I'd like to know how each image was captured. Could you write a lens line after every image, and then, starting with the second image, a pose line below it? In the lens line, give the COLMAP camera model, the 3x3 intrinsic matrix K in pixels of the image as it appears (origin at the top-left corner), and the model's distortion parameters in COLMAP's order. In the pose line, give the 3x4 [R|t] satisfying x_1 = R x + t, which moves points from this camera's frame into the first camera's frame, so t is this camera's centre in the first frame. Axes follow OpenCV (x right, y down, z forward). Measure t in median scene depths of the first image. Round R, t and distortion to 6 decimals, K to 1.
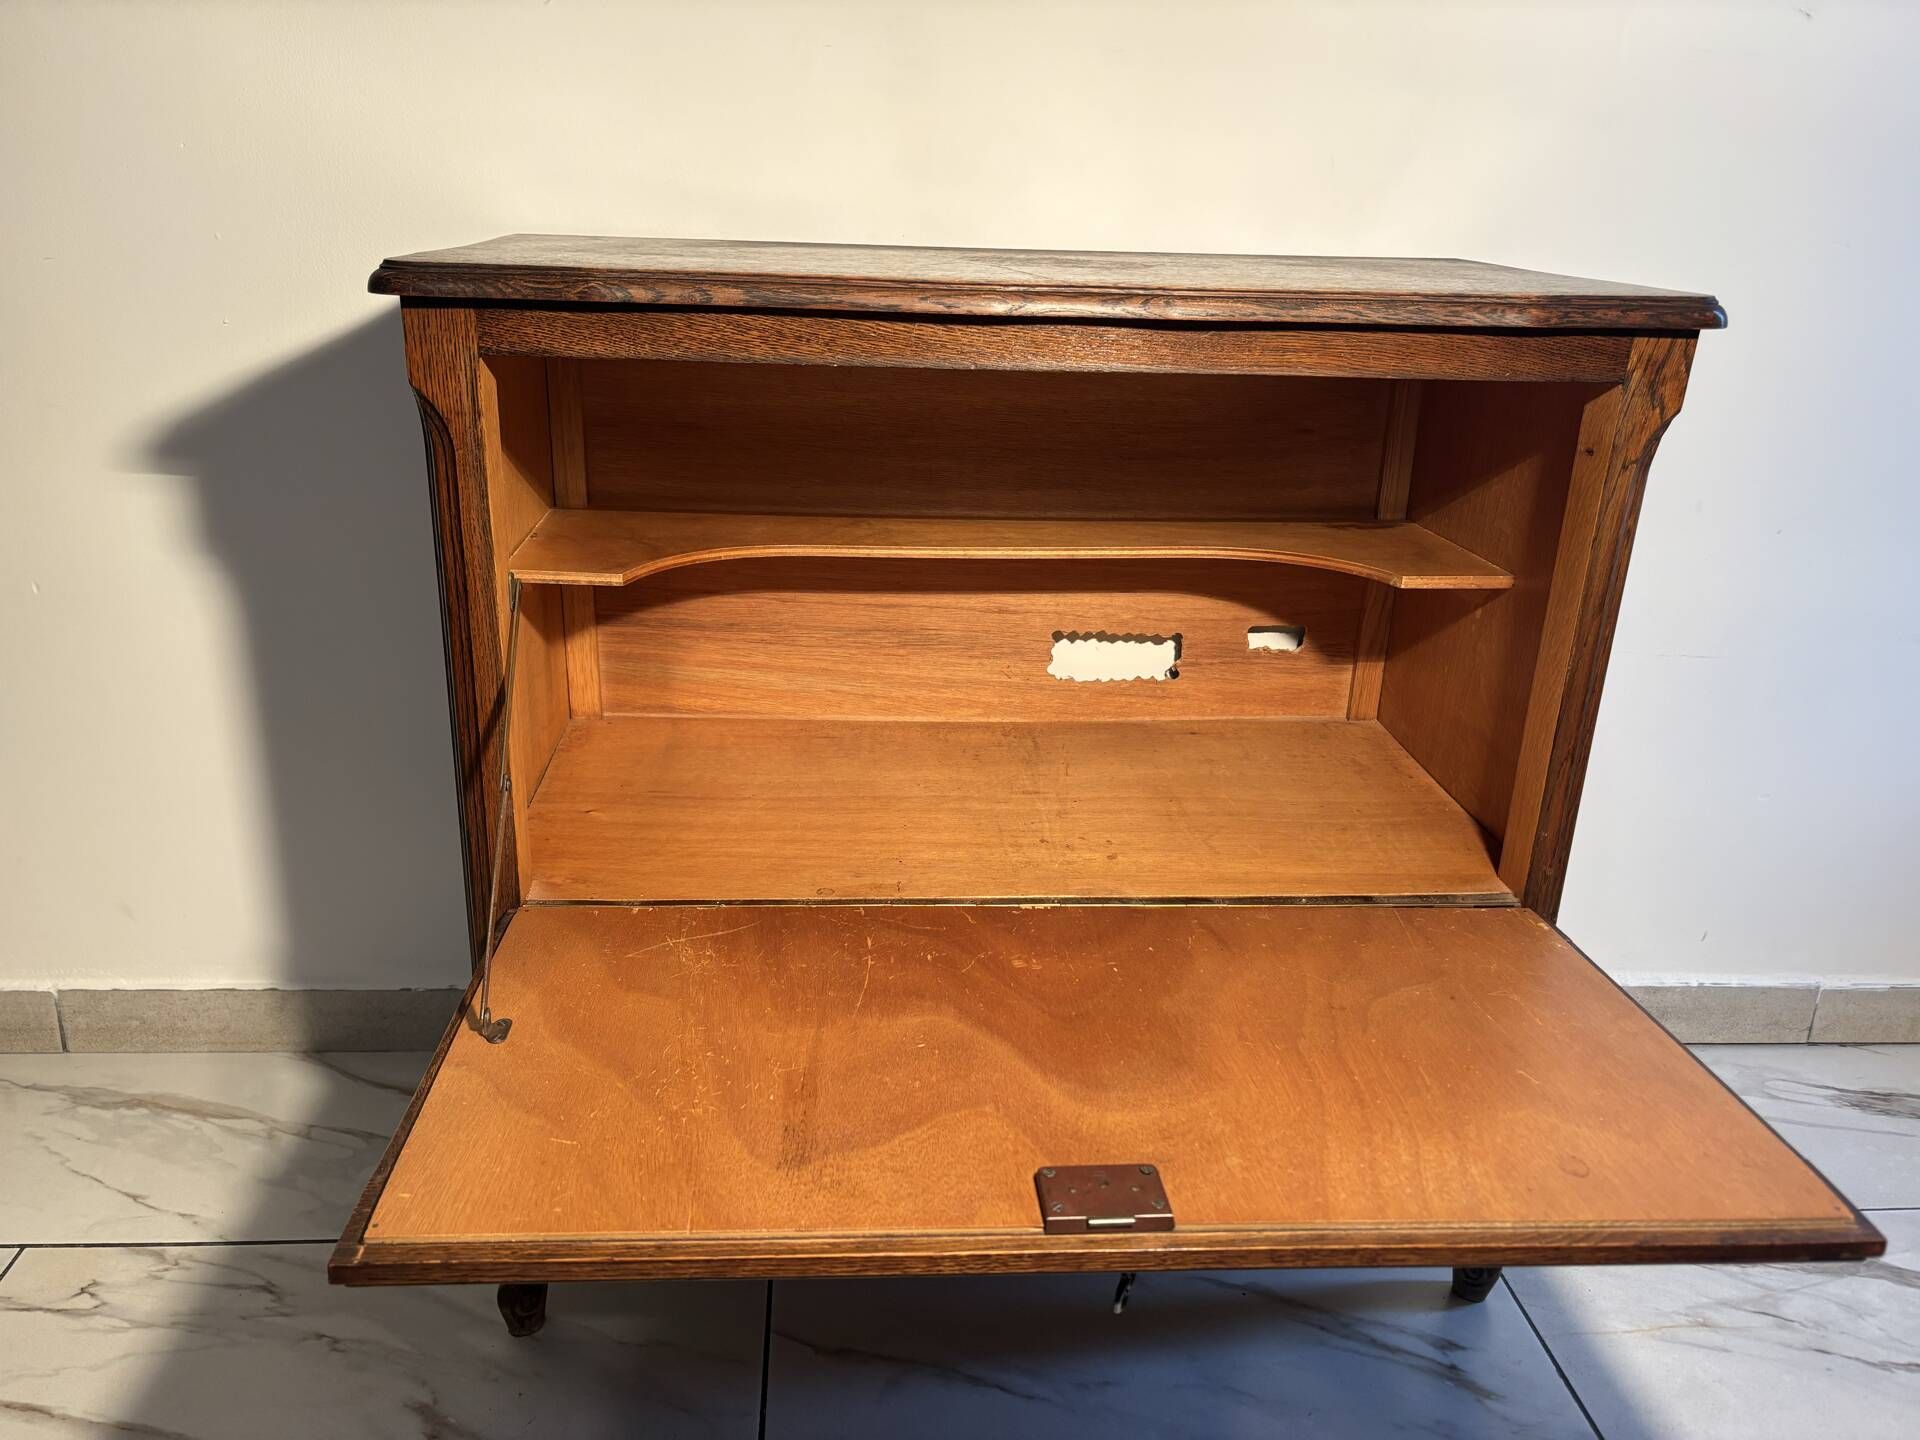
lens RADIAL K [[1468.5, 0, 950.4], [0, 1468.5, 716.4], [0, 0, 1]] dist [0.033110, -0.042375]
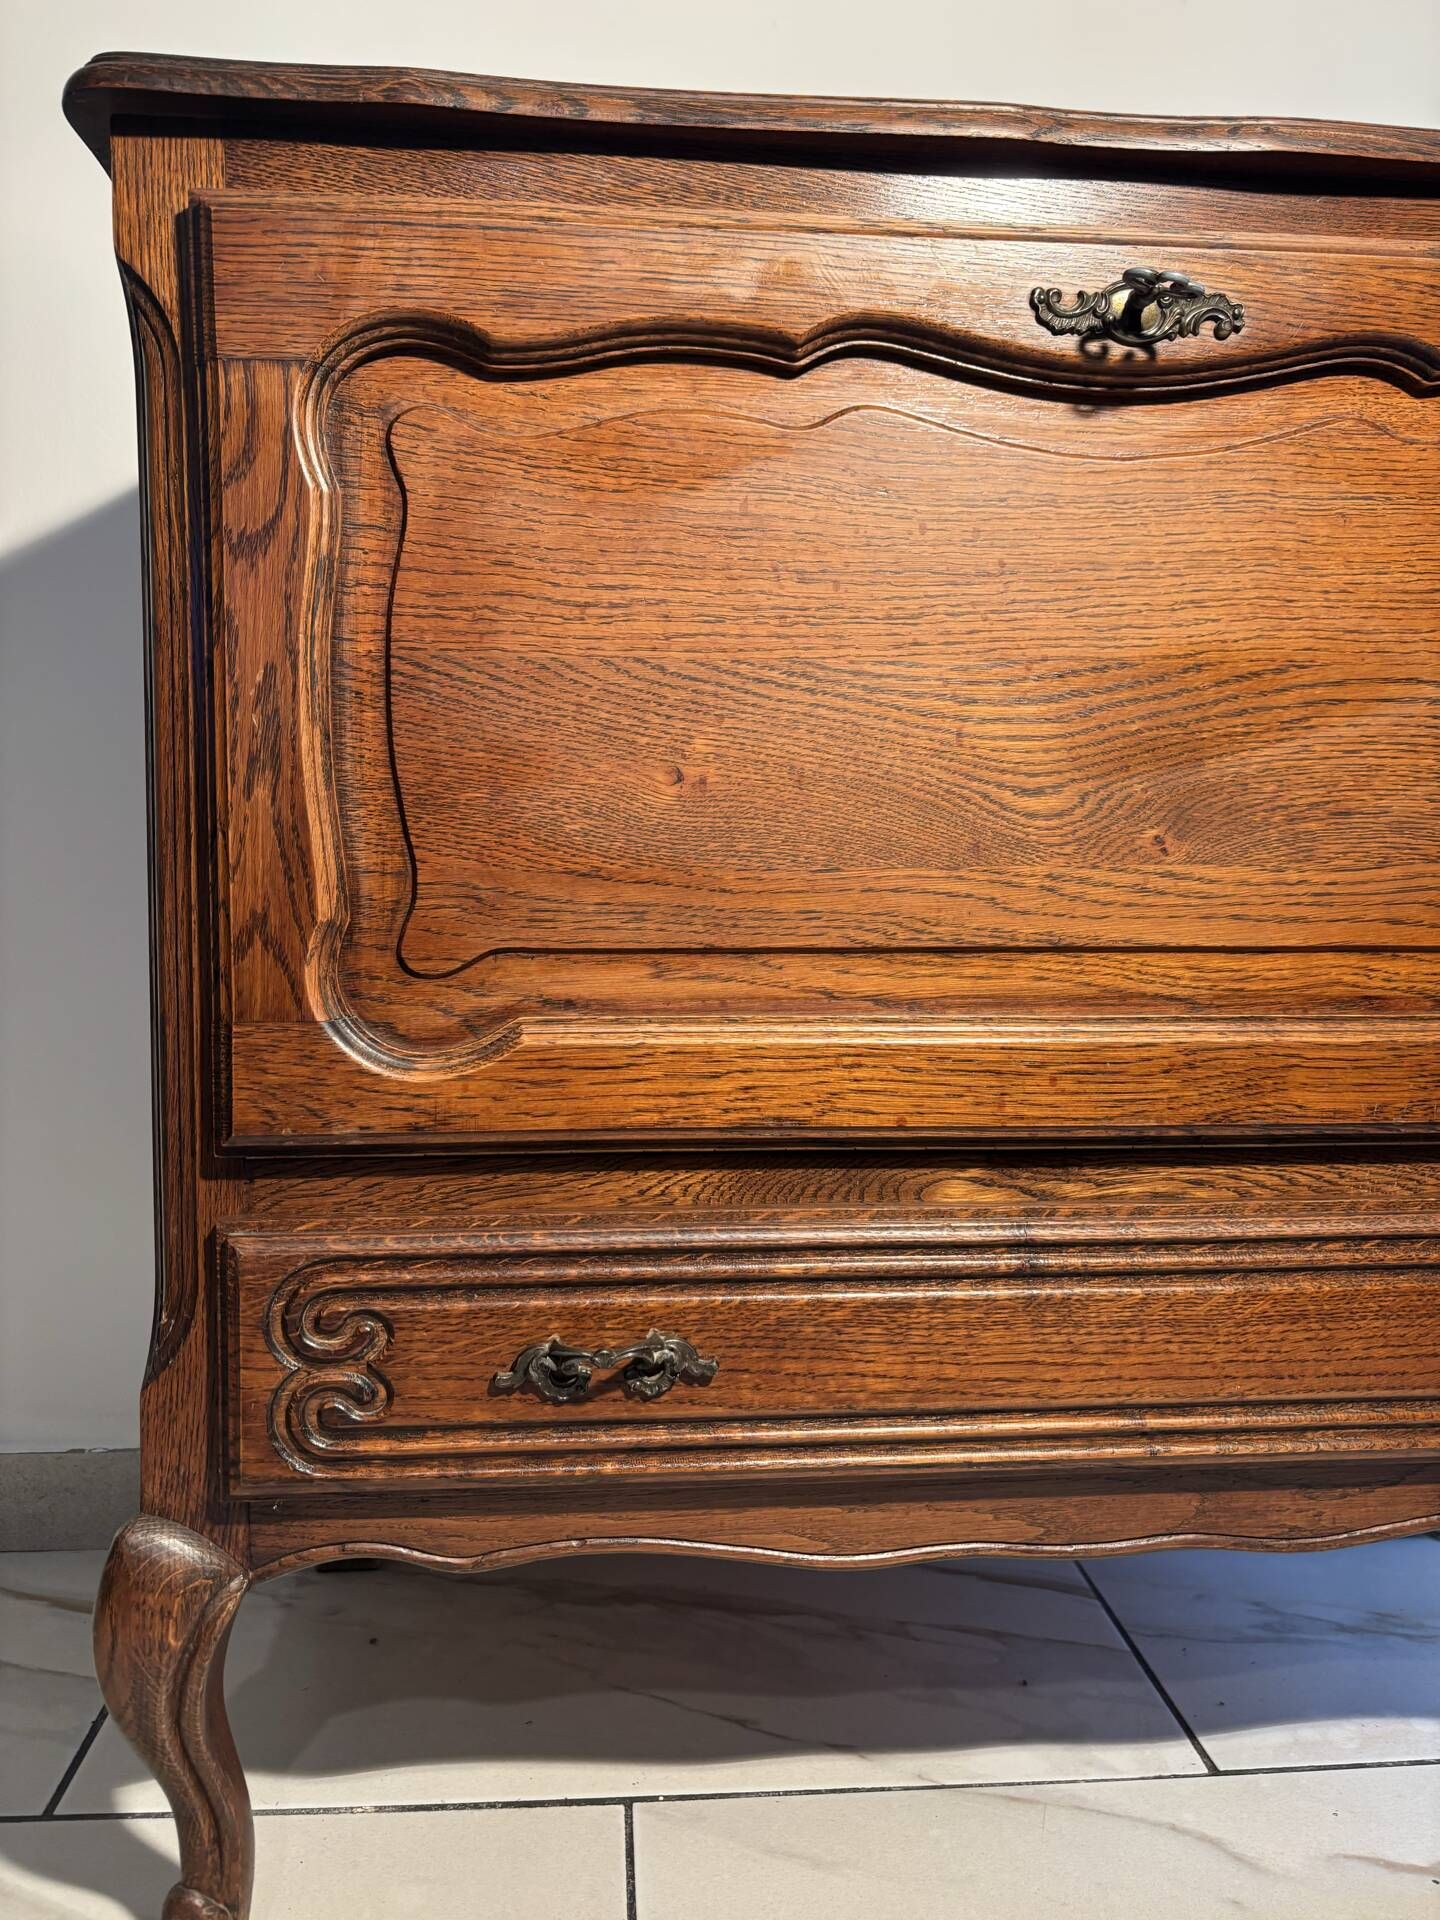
lens RADIAL K [[1468.5, 0, 706.0], [0, 1468.5, 940.3], [0, 0, 1]] dist [0.033110, -0.042375]
pose [[0.999704, -0.024330, -0.000687, -0.075763], [0.023284, 0.964178, -0.264232, 0.161299], [0.007092, 0.264137, 0.964459, 0.300020]]
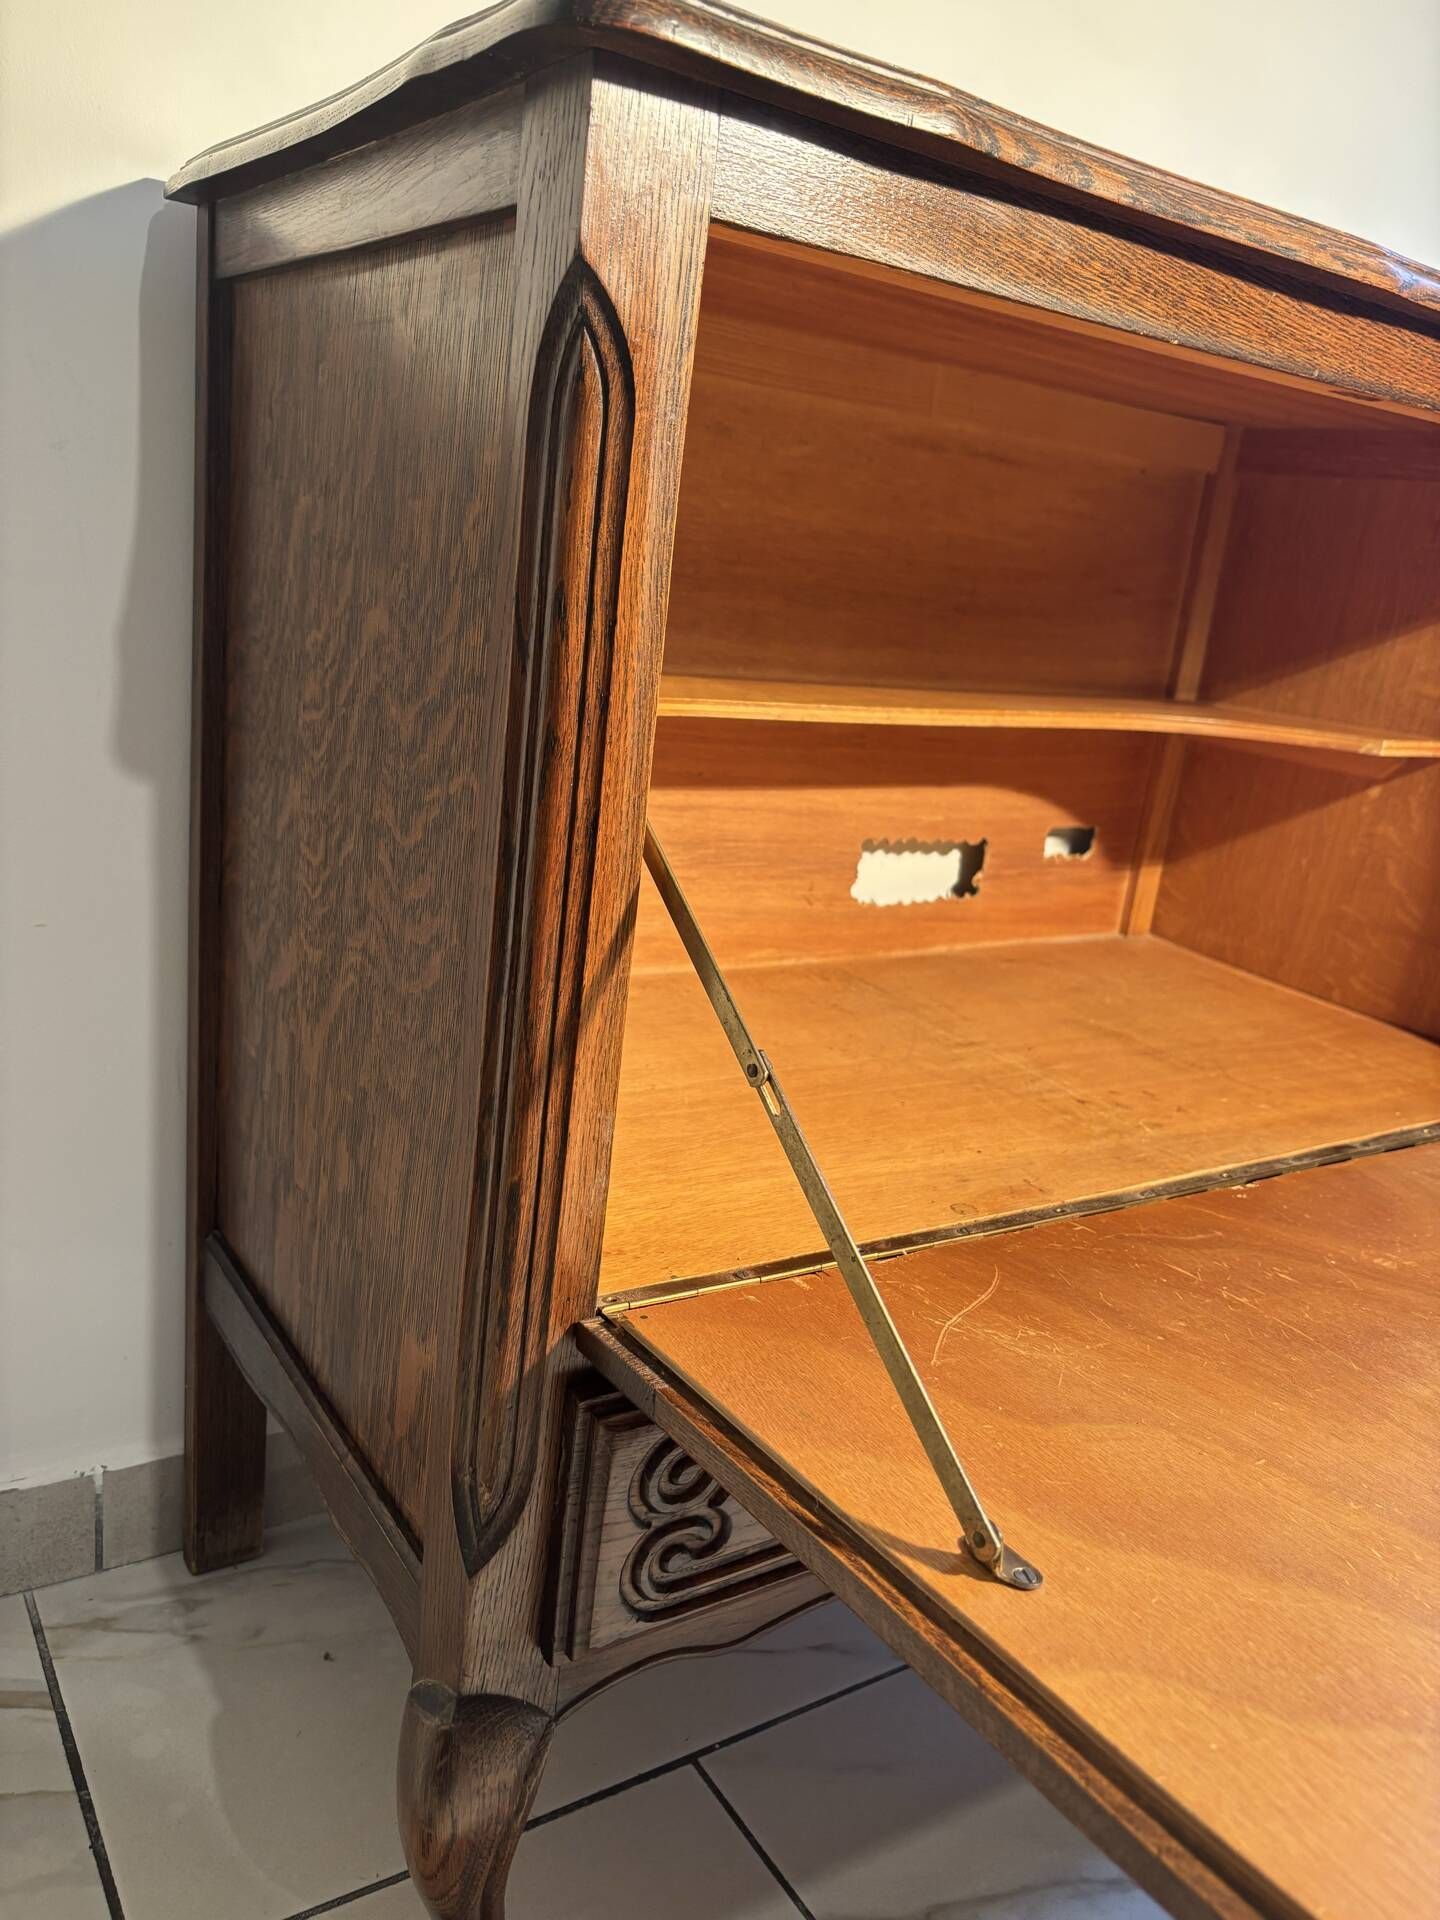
lens RADIAL K [[1468.5, 0, 730.4], [0, 1468.5, 949.0], [0, 0, 1]] dist [0.033110, -0.042375]
pose [[0.873984, -0.064031, 0.481718, -0.377058], [0.084584, 0.996194, -0.021045, 0.009354], [-0.478538, 0.059139, 0.876073, 0.376884]]
